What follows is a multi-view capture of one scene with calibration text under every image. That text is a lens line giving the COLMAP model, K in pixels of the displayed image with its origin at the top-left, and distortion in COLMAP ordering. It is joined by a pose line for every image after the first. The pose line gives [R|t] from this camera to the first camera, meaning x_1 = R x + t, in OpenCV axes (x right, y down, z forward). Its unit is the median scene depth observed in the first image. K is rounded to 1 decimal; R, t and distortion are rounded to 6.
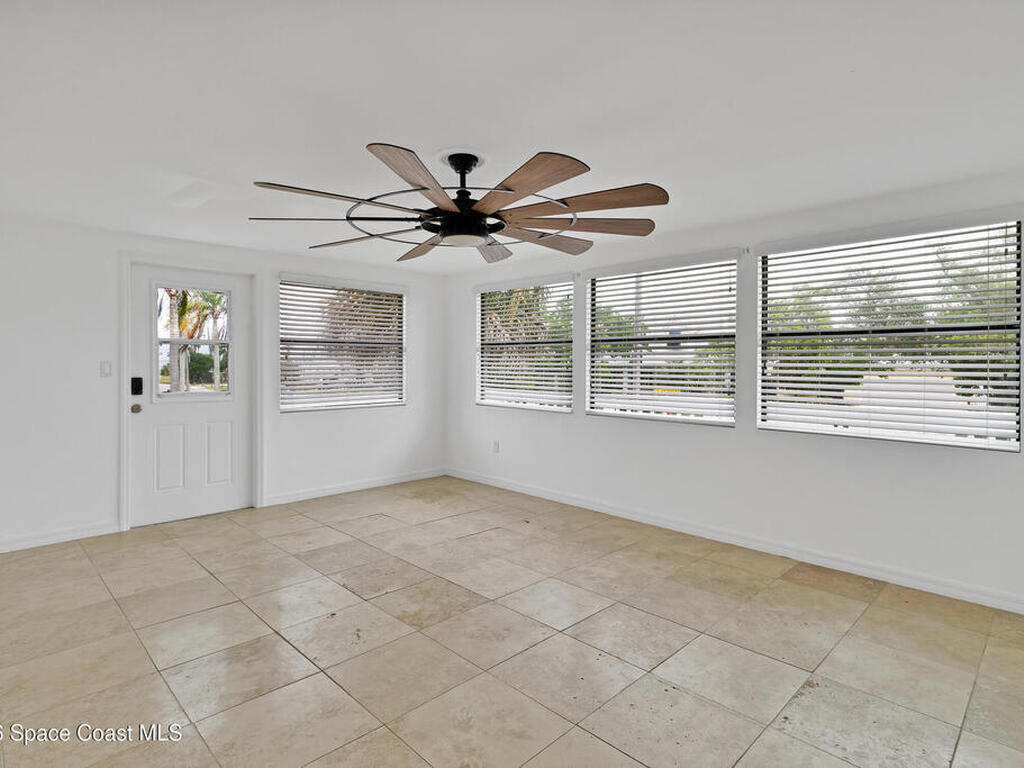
lens RADIAL K [[550.9, 0, 517.5], [0, 550.9, 379.0], [0, 0, 1]] dist [-0.000131, 0.000585]
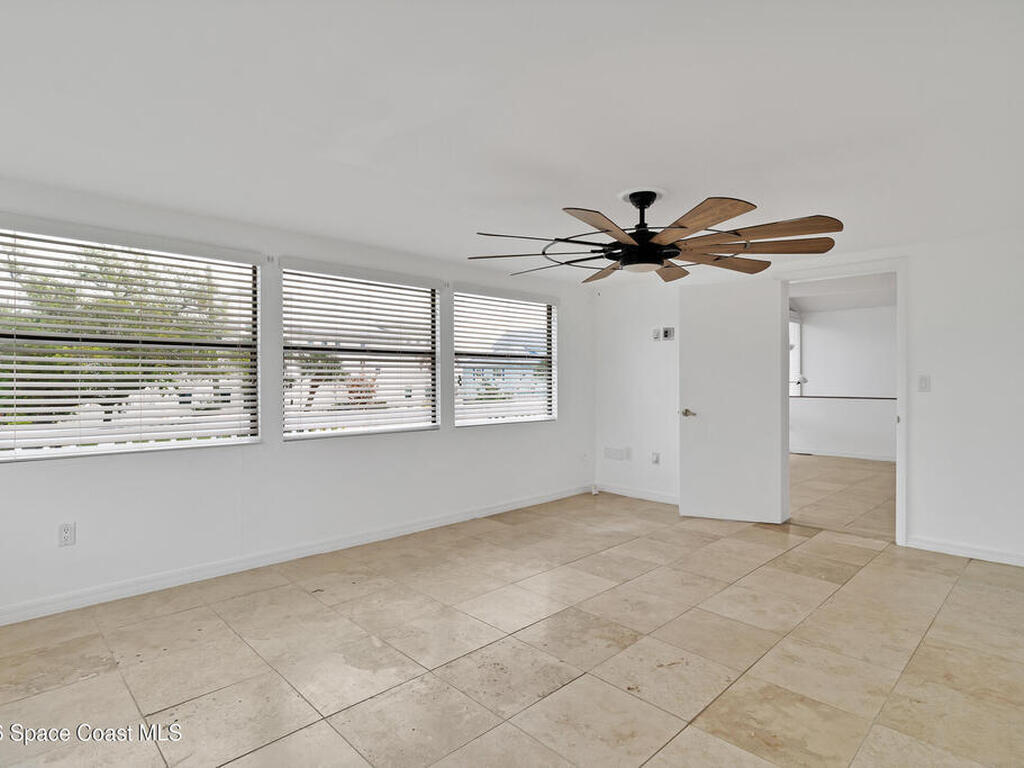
lens RADIAL K [[550.9, 0, 517.5], [0, 550.9, 379.0], [0, 0, 1]] dist [-0.000131, 0.000585]
pose [[0.000524, -0.006283, 0.999980, -0.919331], [0.024832, 0.999672, 0.006268, -0.028158], [-0.999691, 0.024828, 0.000680, 0.932248]]
